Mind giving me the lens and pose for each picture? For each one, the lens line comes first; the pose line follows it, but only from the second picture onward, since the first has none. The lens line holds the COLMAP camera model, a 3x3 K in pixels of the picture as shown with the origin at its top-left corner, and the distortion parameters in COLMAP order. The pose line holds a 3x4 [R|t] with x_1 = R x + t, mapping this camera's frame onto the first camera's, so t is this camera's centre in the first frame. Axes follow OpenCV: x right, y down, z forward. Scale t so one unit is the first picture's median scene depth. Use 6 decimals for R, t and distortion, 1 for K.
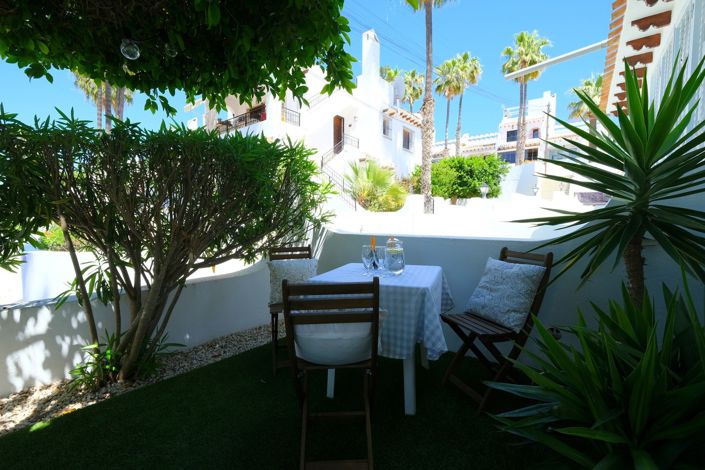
lens RADIAL K [[309.3, 0, 352.5], [0, 309.3, 234.9], [0, 0, 1]] dist [-0.001169, -0.000062]
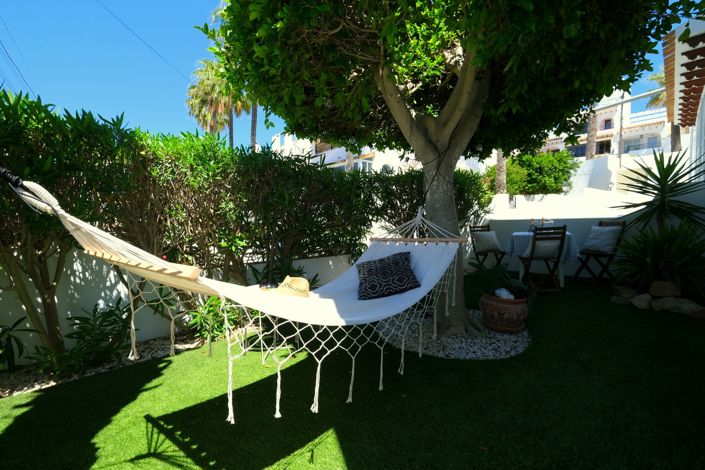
lens RADIAL K [[309.3, 0, 352.7], [0, 309.3, 235.6], [0, 0, 1]] dist [-0.001169, -0.000062]
pose [[0.987576, -0.016350, -0.156292, -0.083938], [0.016504, 0.999864, -0.000313, 0.011100], [0.156276, -0.002271, 0.987711, -0.133035]]
